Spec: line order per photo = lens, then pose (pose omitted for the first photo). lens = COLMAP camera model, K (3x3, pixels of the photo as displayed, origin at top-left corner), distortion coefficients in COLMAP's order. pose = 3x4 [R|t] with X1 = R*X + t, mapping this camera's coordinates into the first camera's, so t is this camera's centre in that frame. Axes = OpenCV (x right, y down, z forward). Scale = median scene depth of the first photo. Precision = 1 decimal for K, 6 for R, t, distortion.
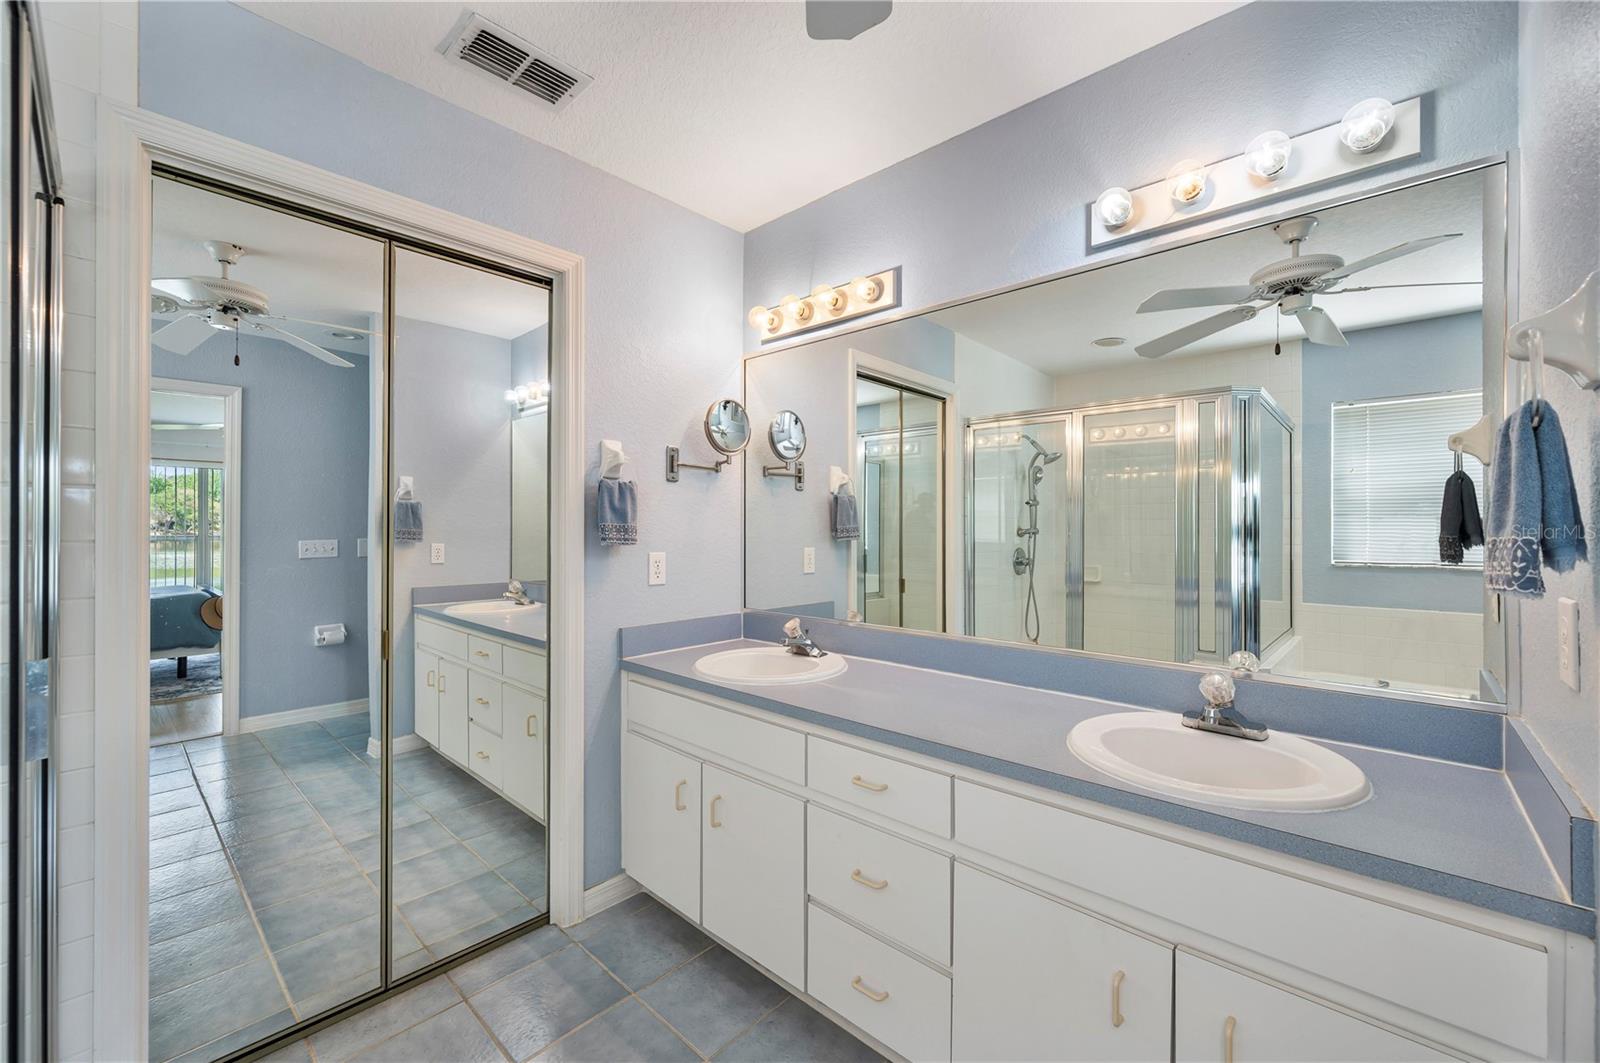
lens RADIAL K [[631.3, 0, 798.5], [0, 631.3, 527.6], [0, 0, 1]] dist [-0.000651, -0.000172]
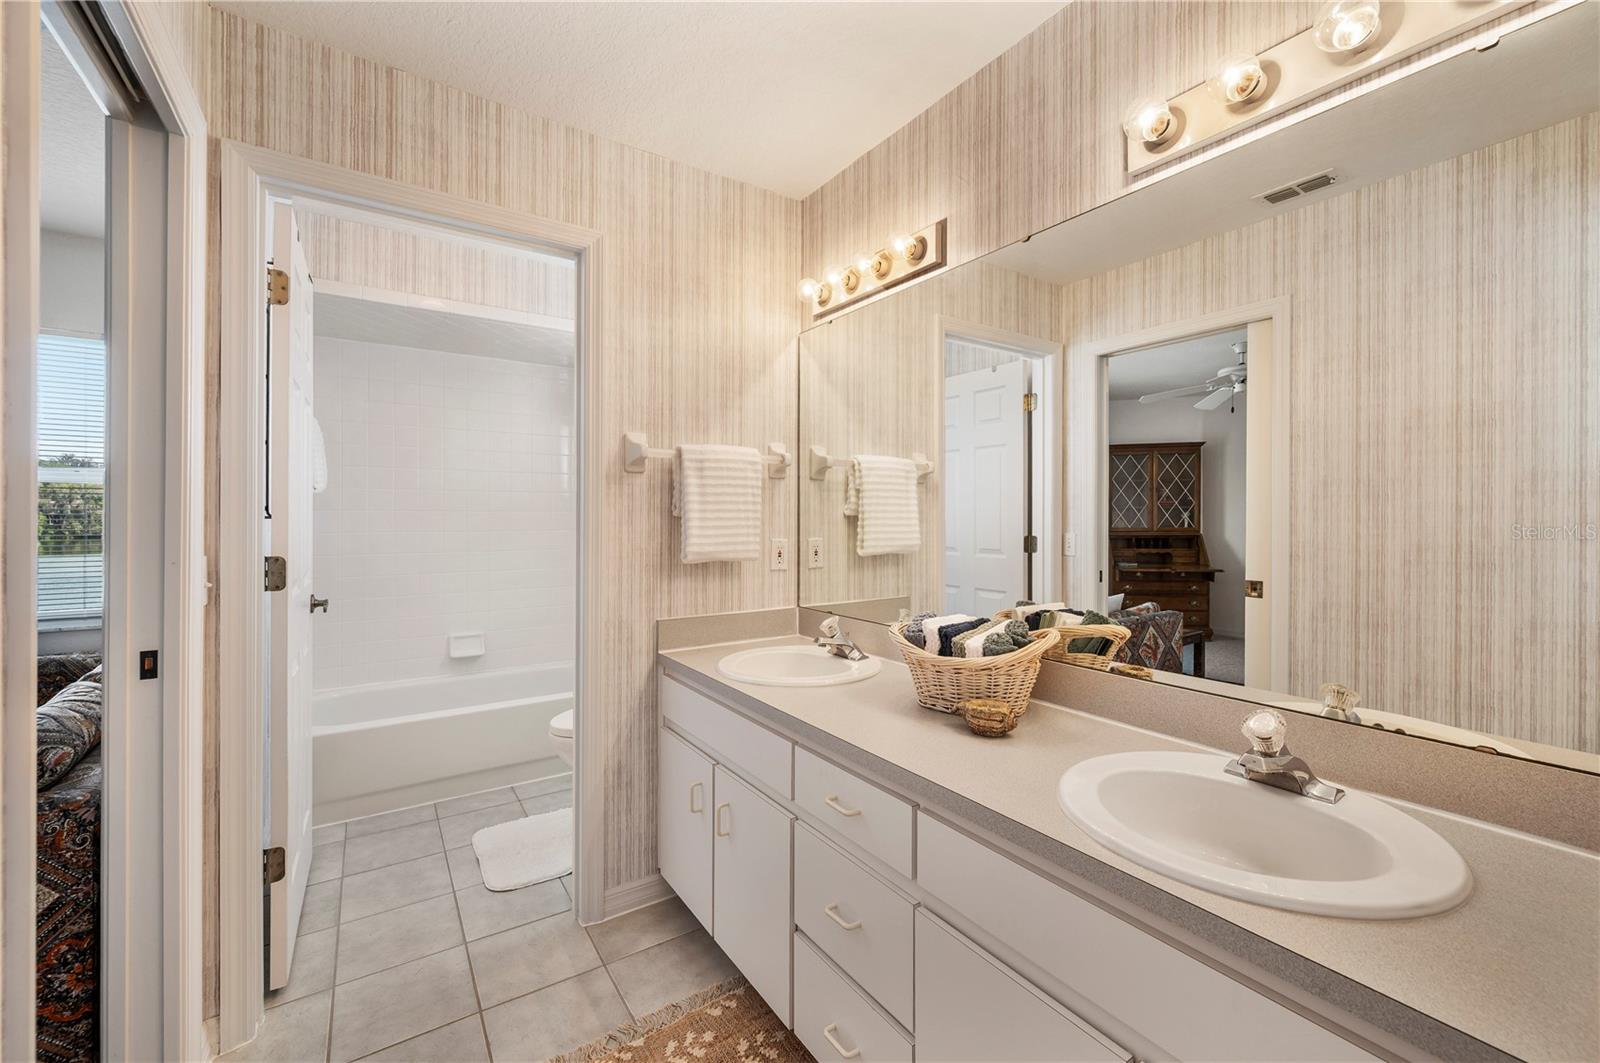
lens RADIAL K [[667.4, 0, 815.4], [0, 667.4, 510.1], [0, 0, 1]] dist [0.000328, -0.000045]
pose [[0.973795, 0.001271, -0.227423, 0.189154], [-0.003461, 0.999951, -0.009228, -0.000234], [0.227400, 0.009773, 0.973752, 0.053311]]
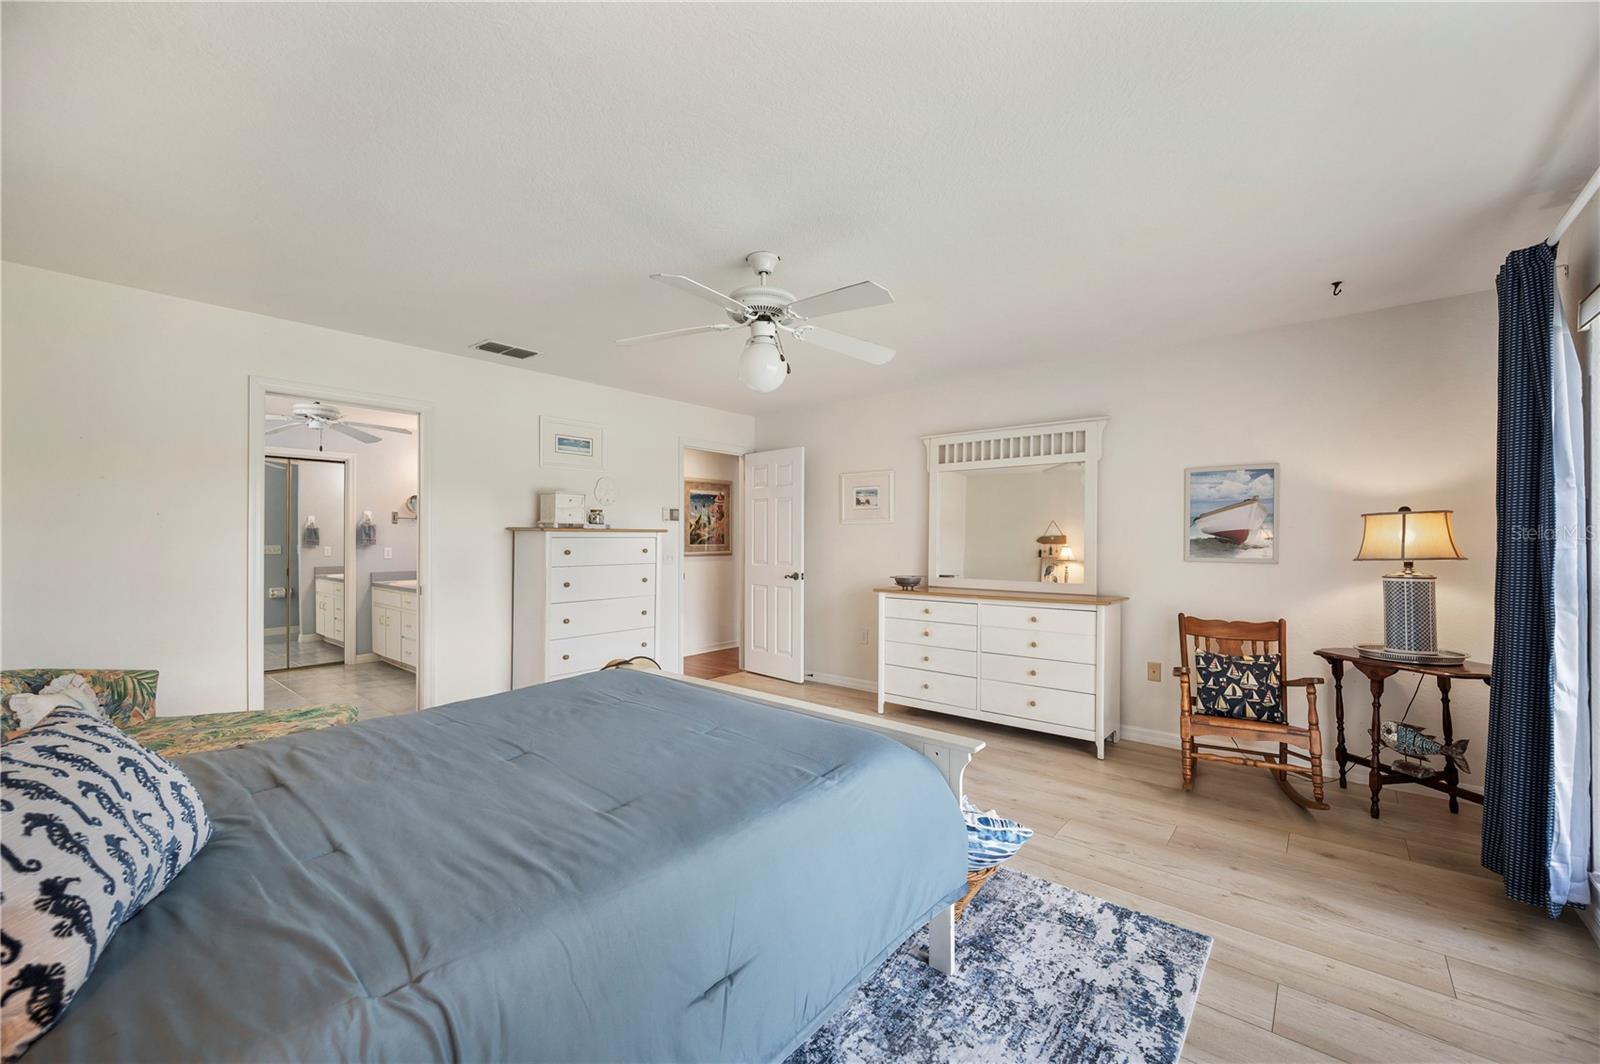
lens RADIAL K [[635.7, 0, 806.8], [0, 635.7, 532.6], [0, 0, 1]] dist [-0.001046, -0.000387]
pose [[0.998882, -0.005008, 0.047010, 1.683017], [0.005199, 0.999979, -0.003933, -0.010323], [-0.046990, 0.004173, 0.998887, -2.181914]]
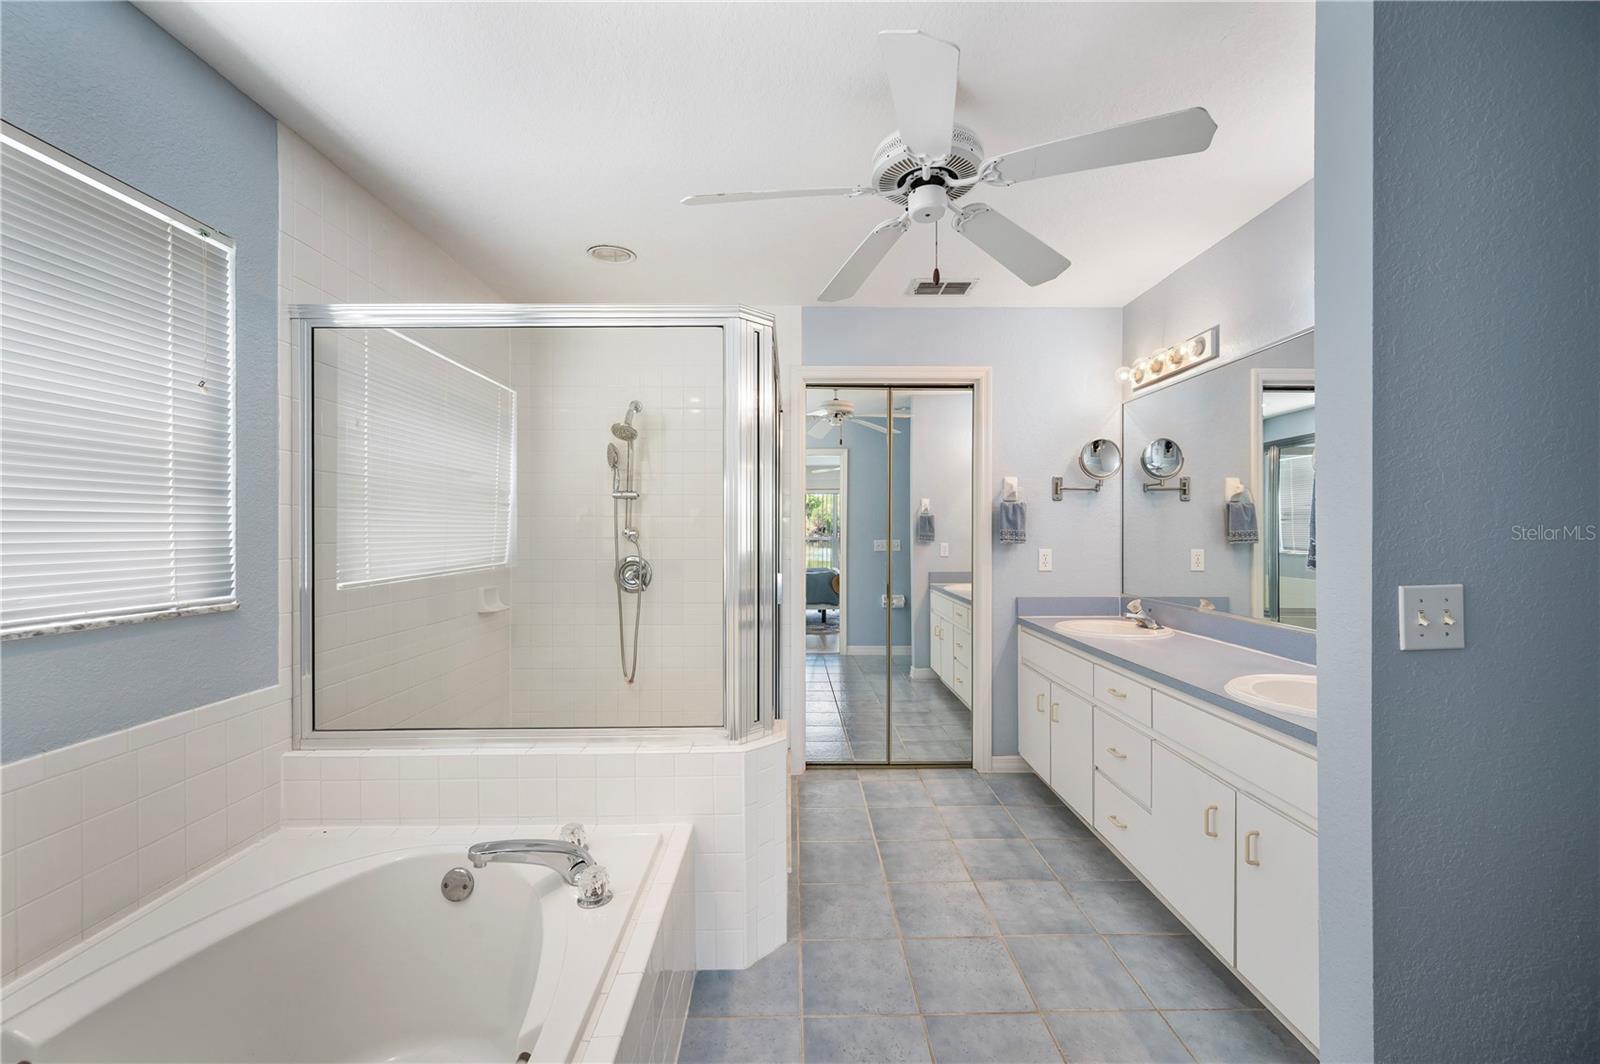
lens RADIAL K [[635.7, 0, 806.8], [0, 635.7, 532.6], [0, 0, 1]] dist [-0.001046, -0.000387]
pose [[0.690101, -0.000483, -0.723713, 0.489427], [0.001686, 0.999998, 0.000941, -0.002055], [0.723711, -0.001869, 0.690100, -0.450823]]
